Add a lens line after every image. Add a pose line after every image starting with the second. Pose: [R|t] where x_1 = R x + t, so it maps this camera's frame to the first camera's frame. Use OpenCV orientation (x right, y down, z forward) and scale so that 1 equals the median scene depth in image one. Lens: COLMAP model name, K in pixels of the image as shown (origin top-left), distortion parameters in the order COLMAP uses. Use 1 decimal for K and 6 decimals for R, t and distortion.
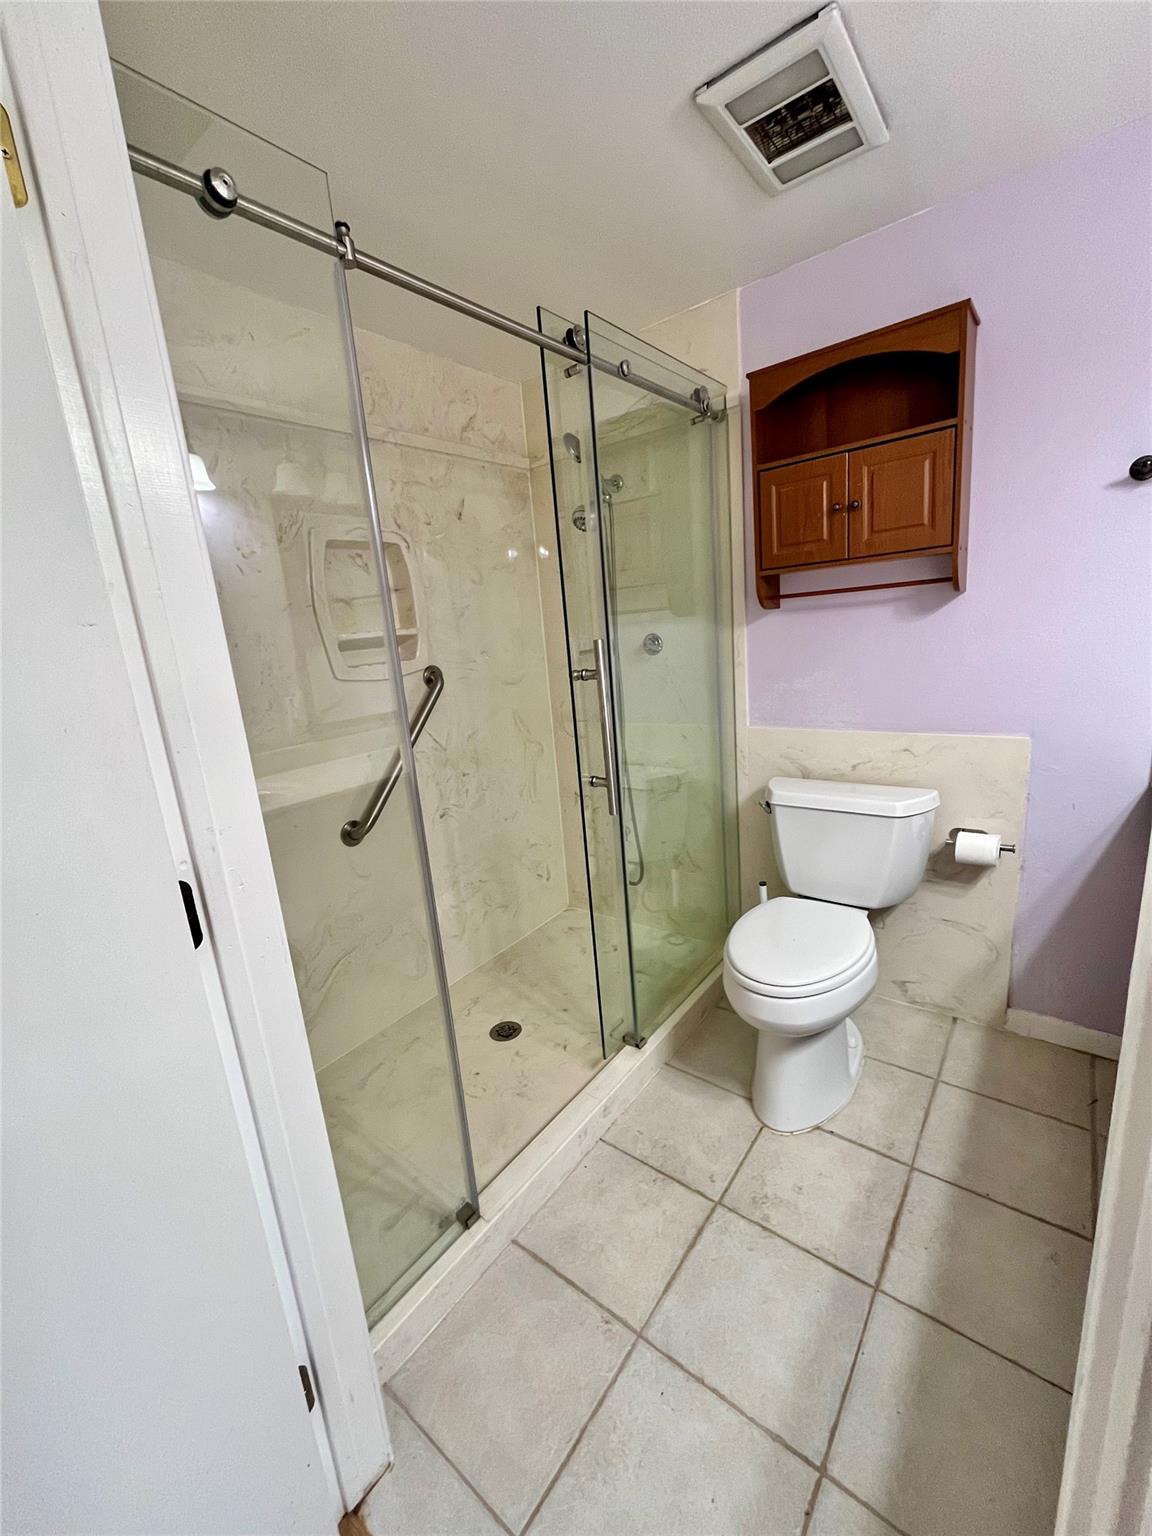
lens RADIAL K [[622.3, 0, 570.5], [0, 622.3, 766.2], [0, 0, 1]] dist [-0.002131, -0.000129]
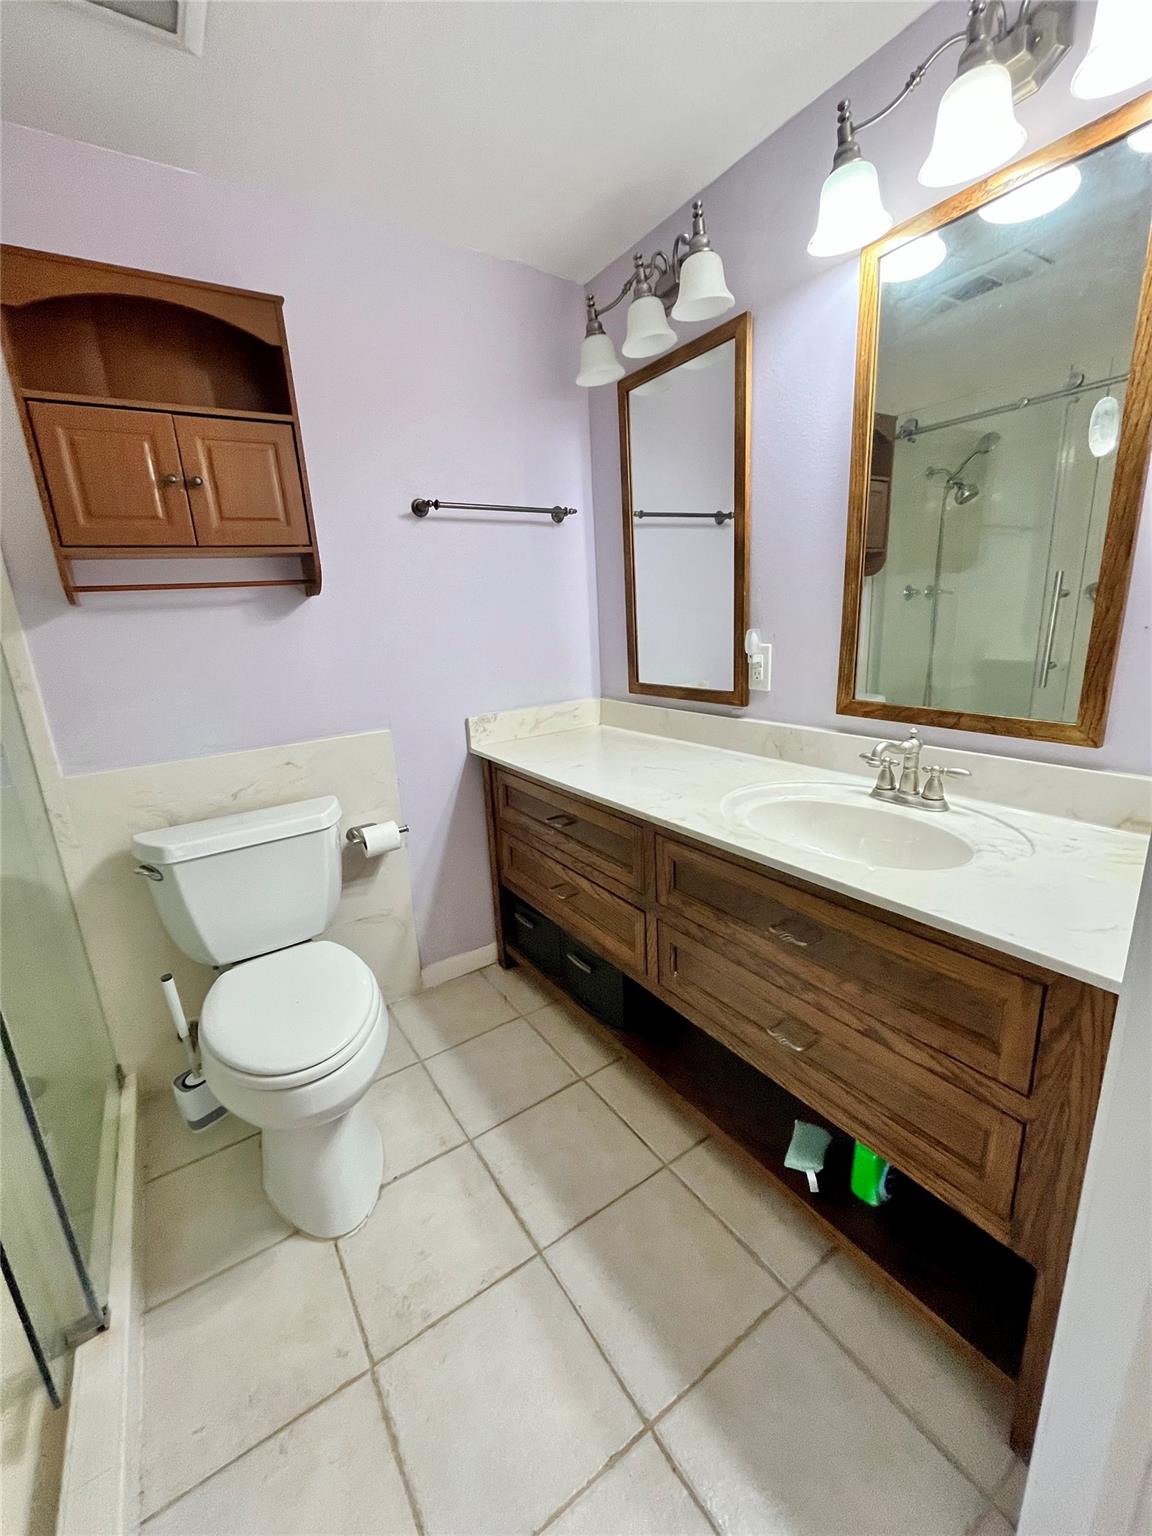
lens RADIAL K [[622.3, 0, 570.5], [0, 622.3, 766.2], [0, 0, 1]] dist [-0.002131, -0.000129]
pose [[0.316226, -0.164985, 0.934228, -0.223340], [0.234453, 0.967806, 0.091555, -0.009045], [-0.919257, 0.190080, 0.344726, 0.321317]]
